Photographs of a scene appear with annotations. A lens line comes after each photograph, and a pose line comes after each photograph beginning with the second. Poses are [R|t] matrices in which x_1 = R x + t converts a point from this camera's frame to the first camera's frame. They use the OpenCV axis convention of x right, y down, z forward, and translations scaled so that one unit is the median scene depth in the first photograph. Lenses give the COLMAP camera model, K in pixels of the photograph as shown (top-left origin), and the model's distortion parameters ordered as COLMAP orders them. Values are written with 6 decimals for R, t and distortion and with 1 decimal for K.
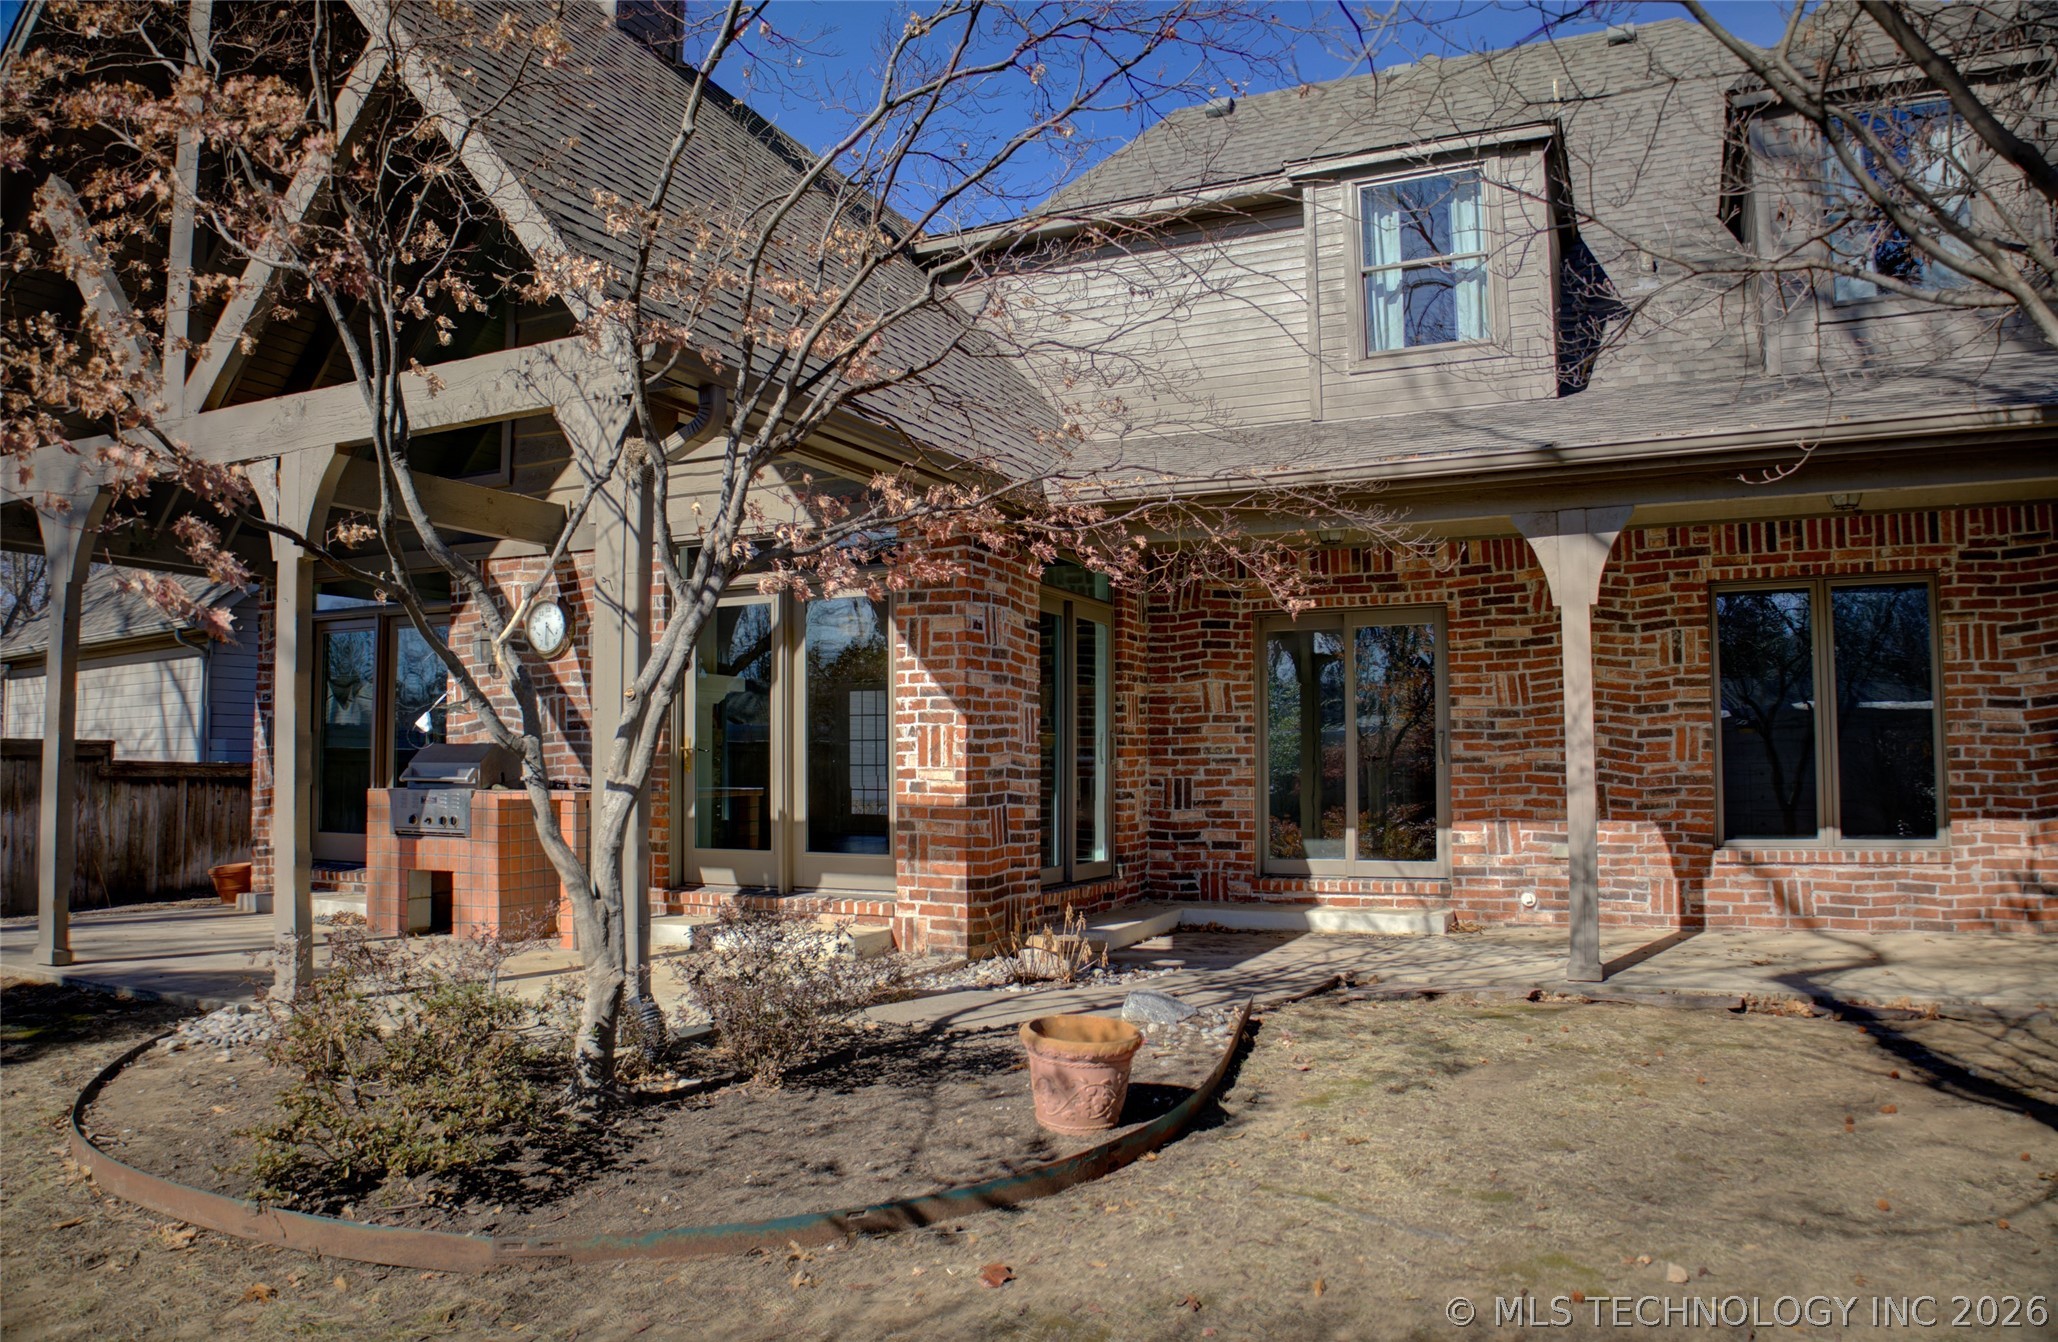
lens RADIAL K [[1382.9, 0, 1030.6], [0, 1382.9, 658.3], [0, 0, 1]] dist [-0.175068, 0.100279]
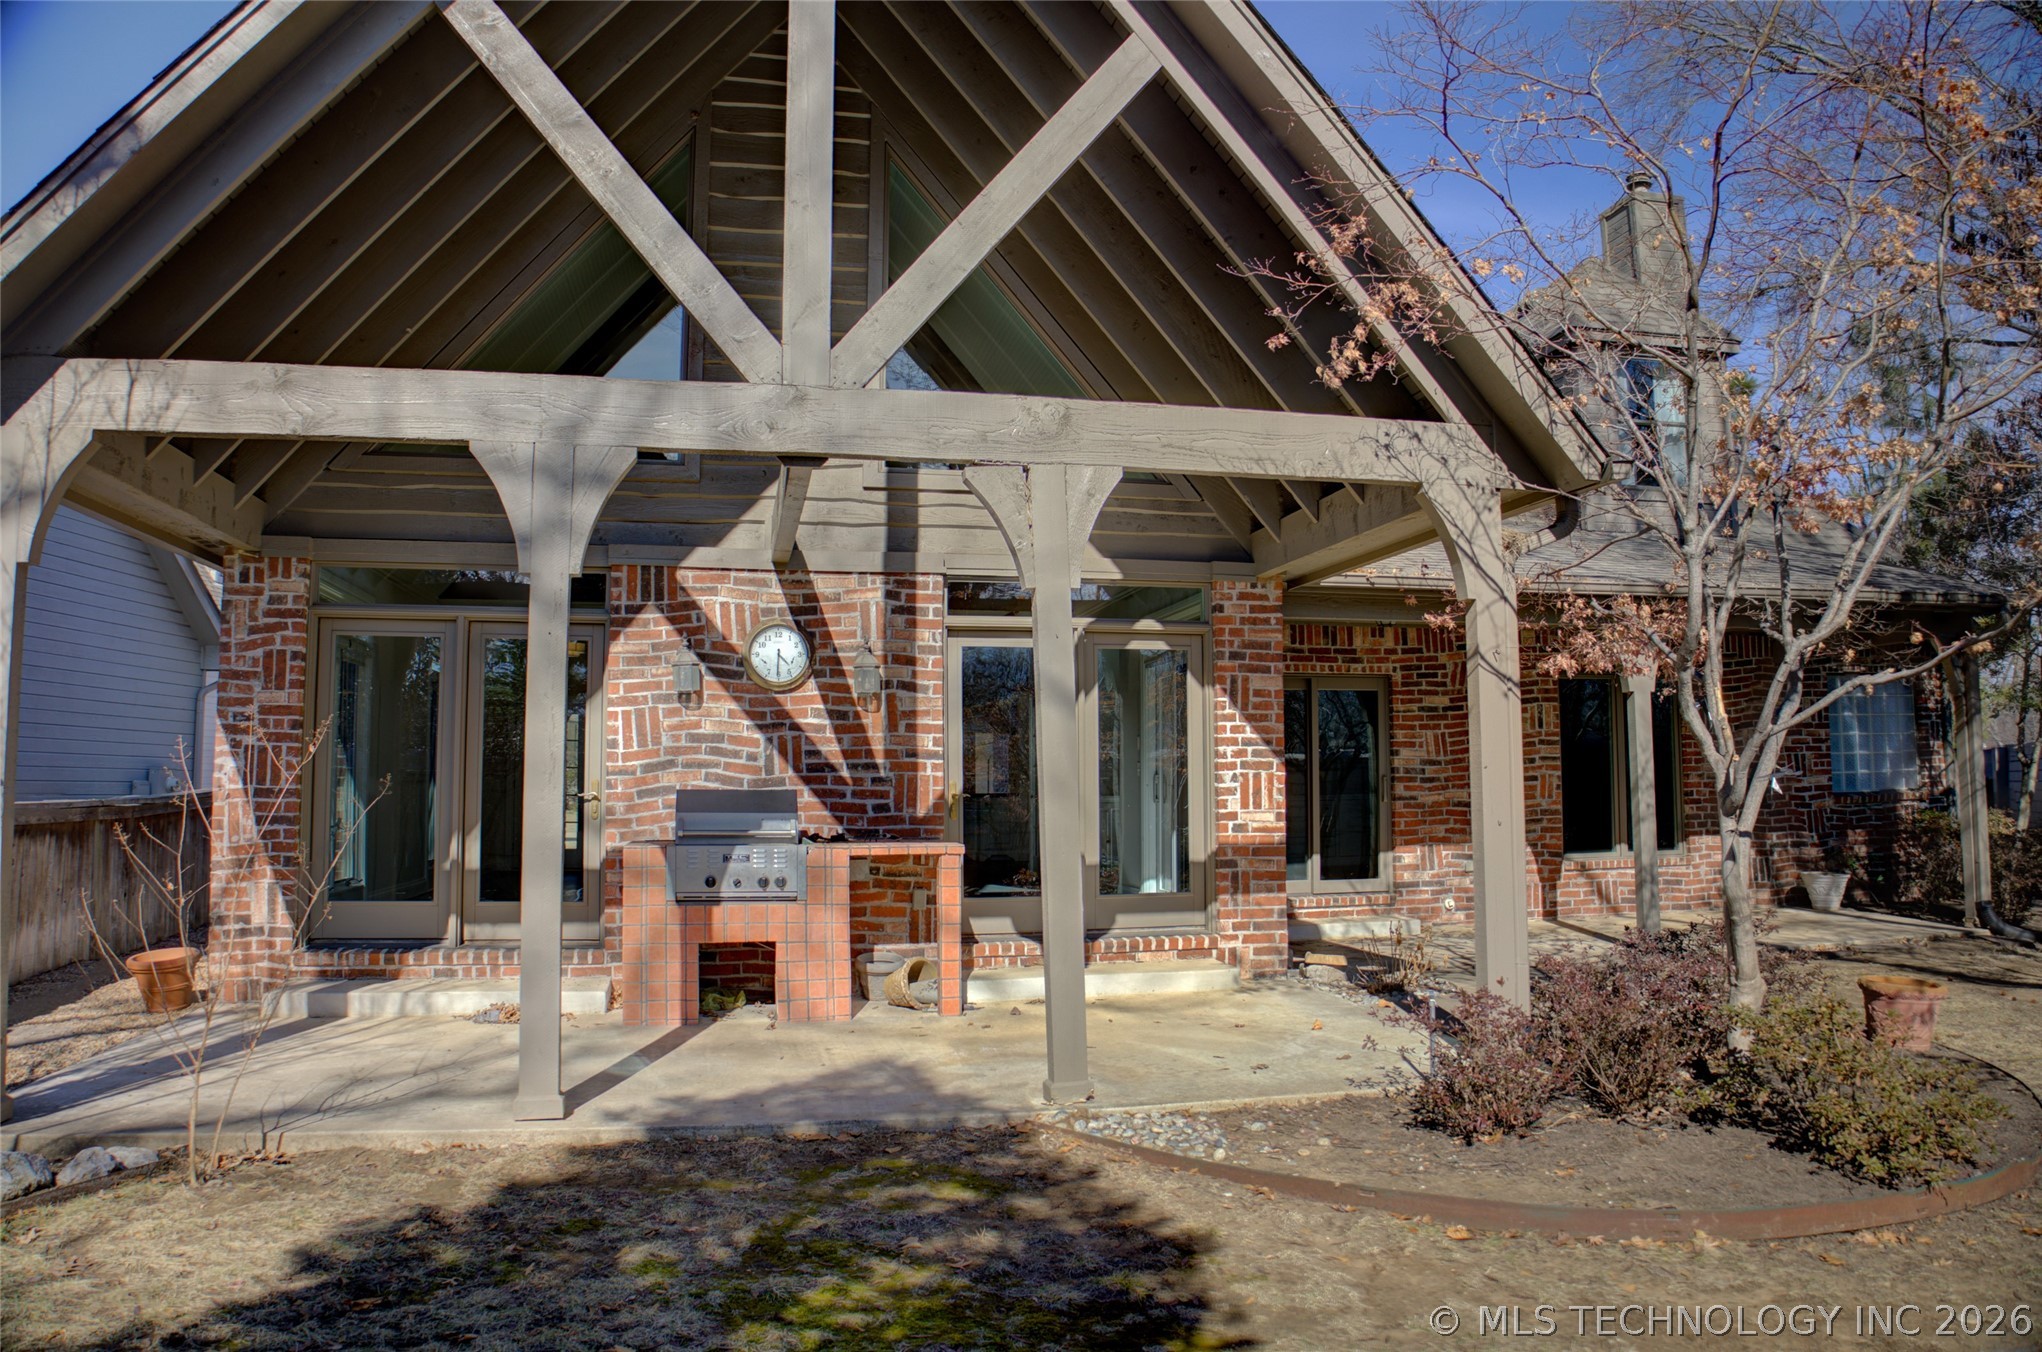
lens RADIAL K [[1365.7, 0, 1028.1], [0, 1365.7, 665.1], [0, 0, 1]] dist [-0.157966, 0.093853]
pose [[0.794225, 0.053064, 0.605302, -0.798397], [-0.045395, 0.998577, -0.027977, 0.001088], [-0.605926, -0.005257, 0.795504, 0.217027]]
